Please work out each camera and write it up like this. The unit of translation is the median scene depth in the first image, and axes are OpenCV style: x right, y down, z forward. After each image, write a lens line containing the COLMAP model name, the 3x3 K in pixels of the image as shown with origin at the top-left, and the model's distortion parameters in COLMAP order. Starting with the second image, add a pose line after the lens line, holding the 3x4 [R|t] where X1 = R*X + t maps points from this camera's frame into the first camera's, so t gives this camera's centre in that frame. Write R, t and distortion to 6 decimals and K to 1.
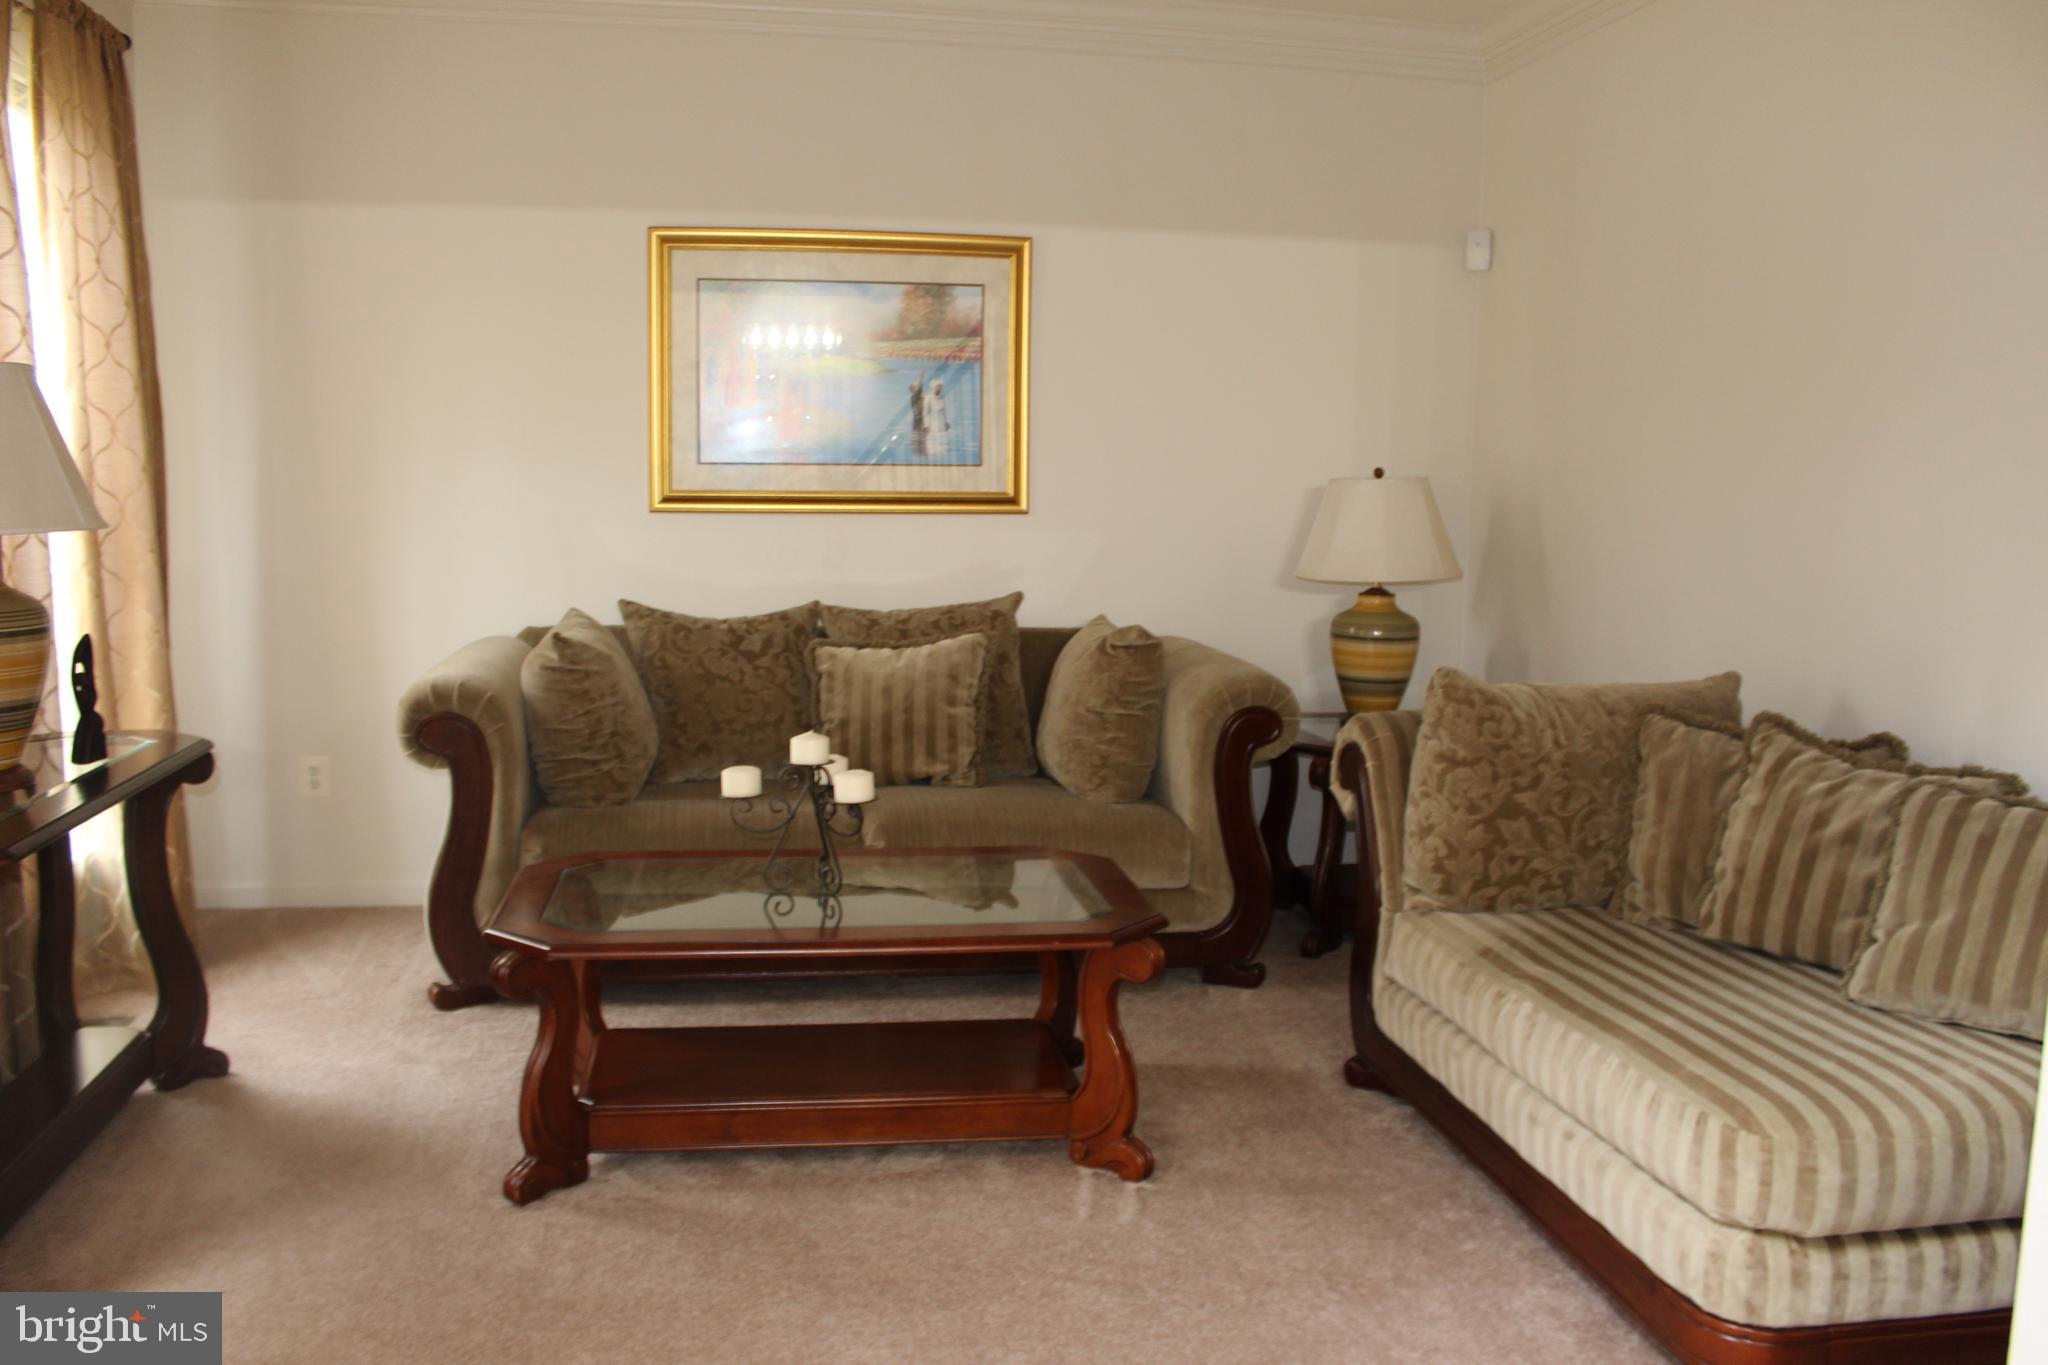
lens RADIAL K [[1682.6, 0, 1022.4], [0, 1682.6, 692.5], [0, 0, 1]] dist [-0.165342, 0.143304]
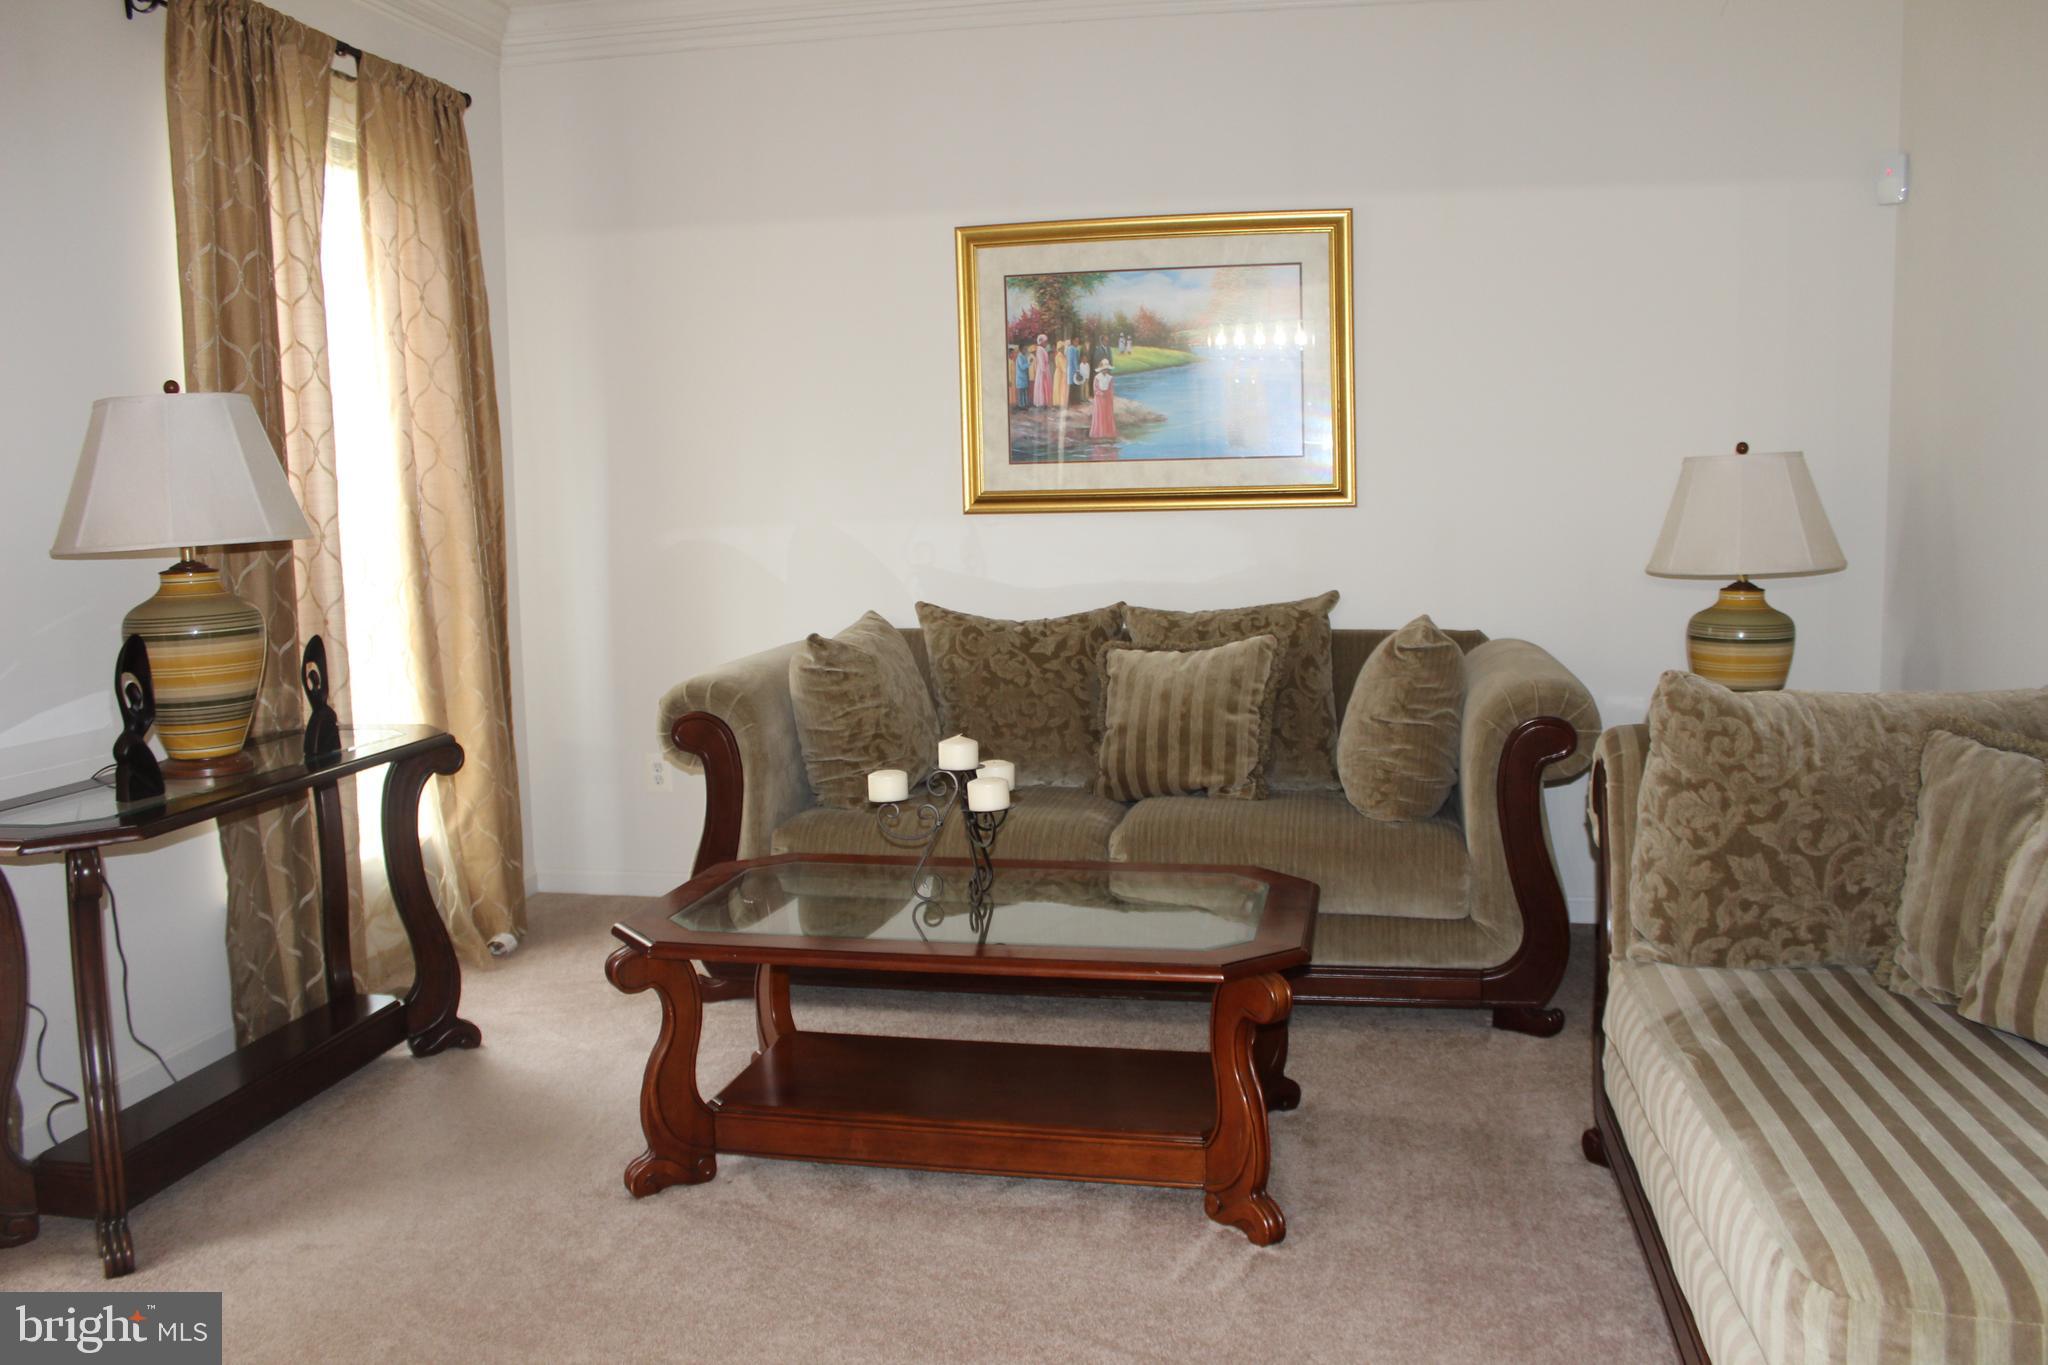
lens RADIAL K [[1682.6, 0, 1022.4], [0, 1682.6, 692.5], [0, 0, 1]] dist [-0.165342, 0.143304]
pose [[0.935133, 0.007905, -0.354209, 0.196367], [-0.009917, 0.999943, -0.003867, 0.001732], [0.354158, 0.007129, 0.935158, 0.092965]]
